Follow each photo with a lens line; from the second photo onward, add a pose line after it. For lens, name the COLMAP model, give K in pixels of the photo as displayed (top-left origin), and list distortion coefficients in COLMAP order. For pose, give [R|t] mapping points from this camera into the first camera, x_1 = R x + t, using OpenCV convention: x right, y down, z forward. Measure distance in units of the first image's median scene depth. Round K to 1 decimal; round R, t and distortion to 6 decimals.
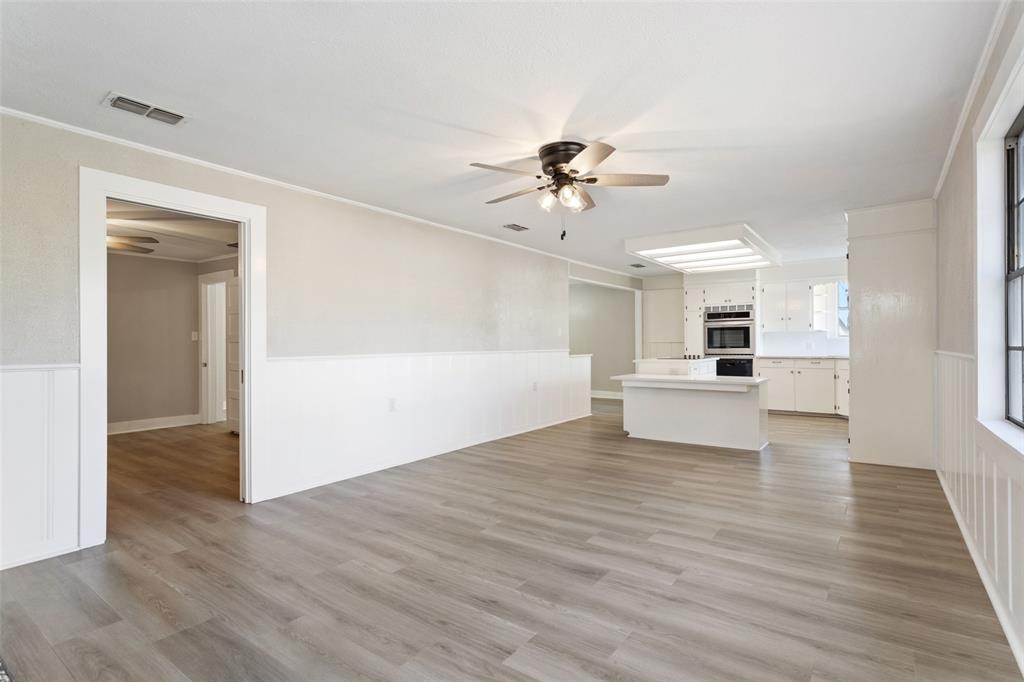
lens RADIAL K [[496.0, 0, 531.0], [0, 496.0, 337.0], [0, 0, 1]] dist [0.005578, -0.001195]
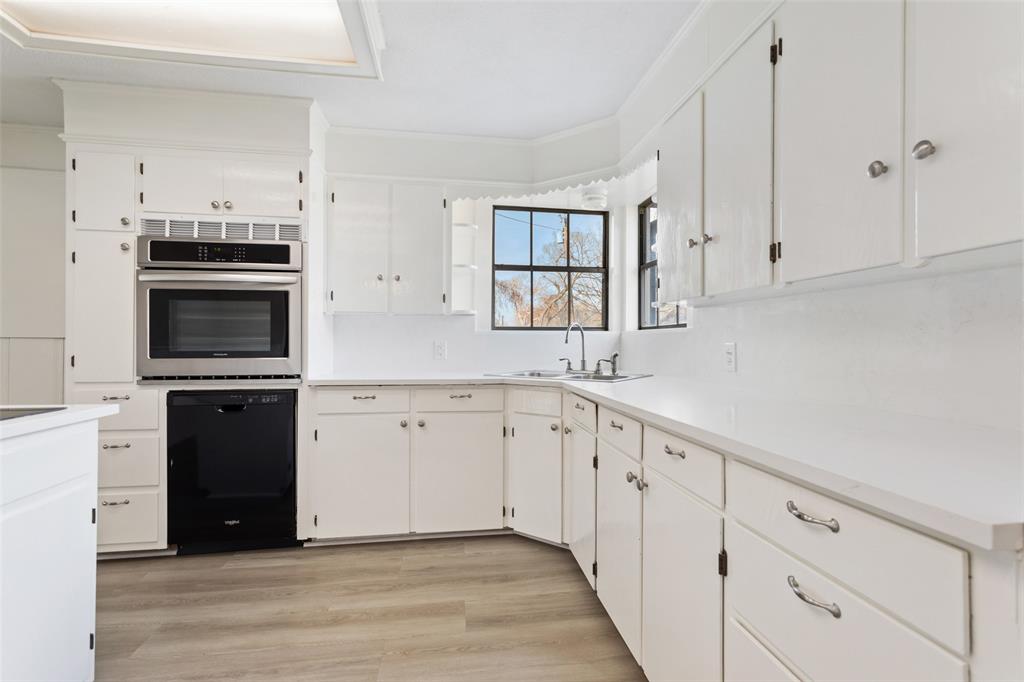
lens RADIAL K [[496.0, 0, 503.5], [0, 496.0, 346.0], [0, 0, 1]] dist [0.005578, -0.001195]
pose [[0.744659, 0.005132, 0.667425, 0.327205], [-0.019104, 0.999725, 0.013628, 0.007901], [-0.667171, -0.022899, 0.744552, 0.661072]]
